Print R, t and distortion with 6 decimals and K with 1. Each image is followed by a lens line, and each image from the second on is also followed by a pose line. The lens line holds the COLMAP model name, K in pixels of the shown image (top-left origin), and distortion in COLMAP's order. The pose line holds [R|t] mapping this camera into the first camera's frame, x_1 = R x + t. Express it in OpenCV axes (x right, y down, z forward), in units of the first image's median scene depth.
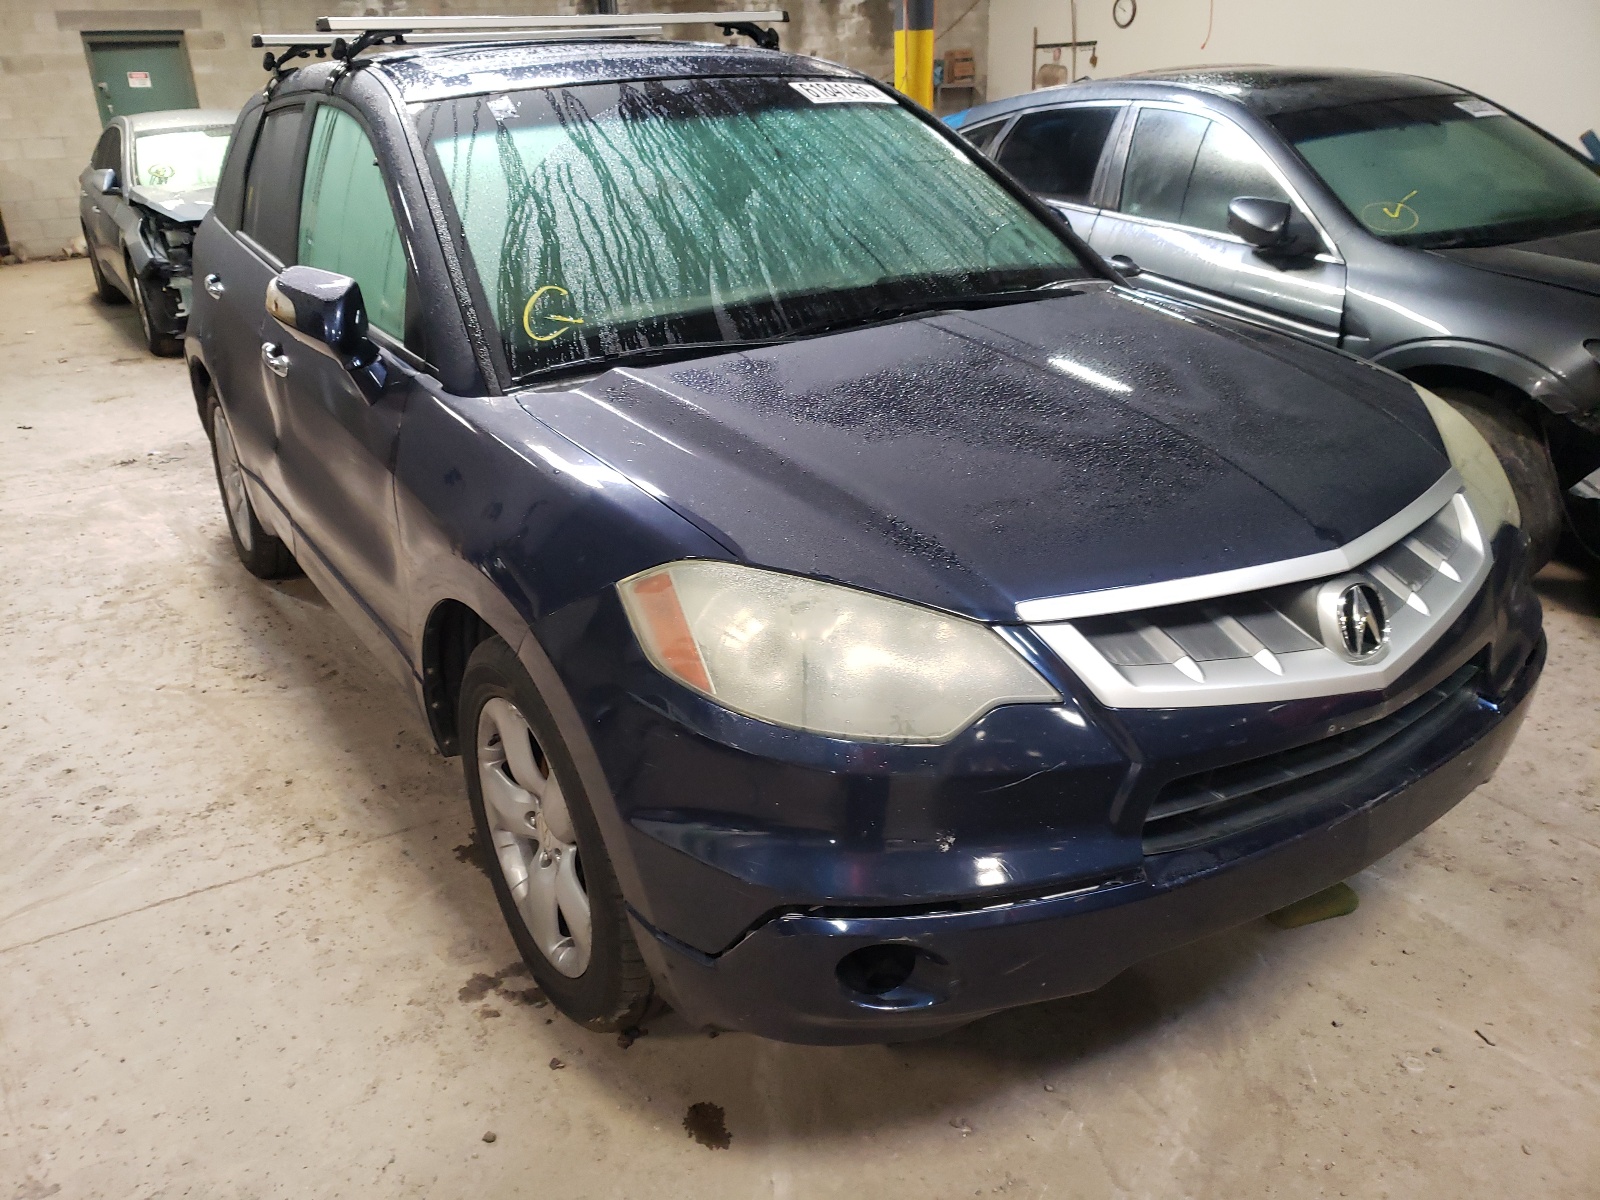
lens RADIAL K [[1192.6, 0, 800.0], [0, 1192.6, 600.0], [0, 0, 1]] dist [0.007049, 0.003947]
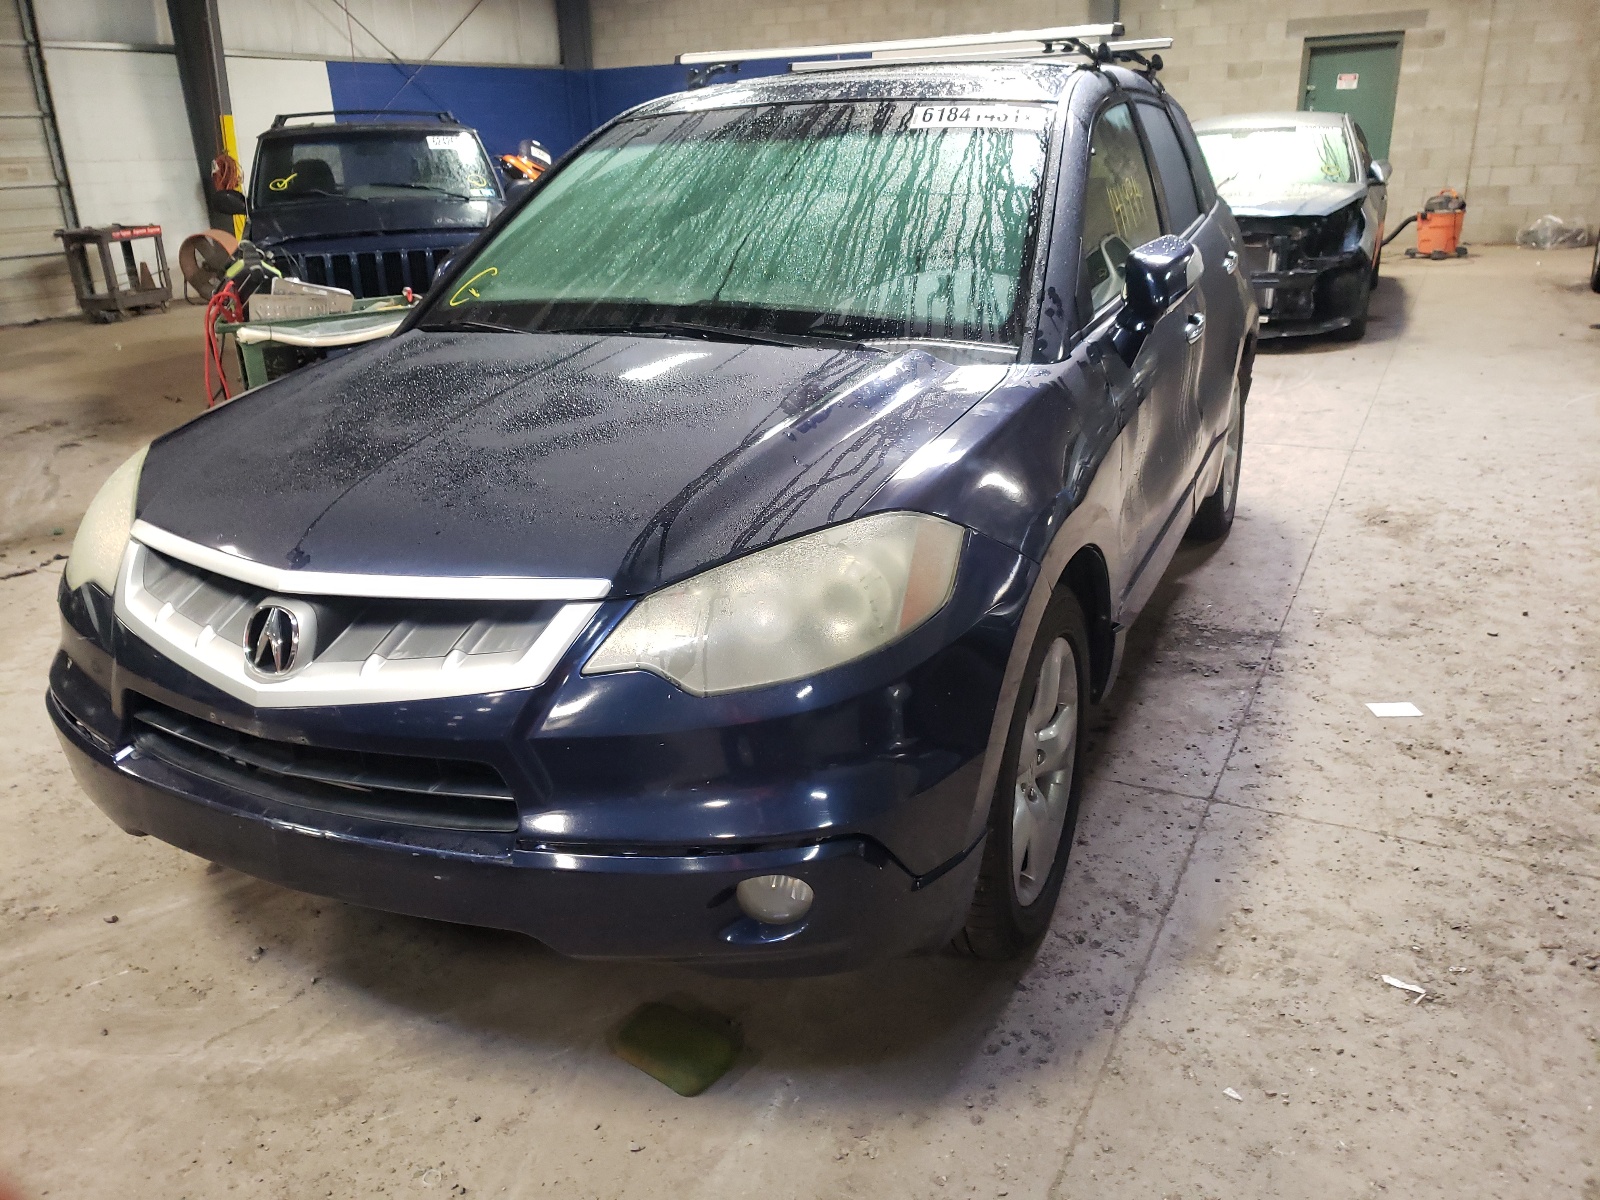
lens RADIAL K [[1211.3, 0, 788.4], [0, 1211.3, 594.2], [0, 0, 1]] dist [0.011428, 0.004342]
pose [[0.560982, 0.308444, -0.768220, 0.124987], [-0.314396, 0.937846, 0.146967, -0.026117], [0.765803, 0.159080, 0.623088, 0.055217]]
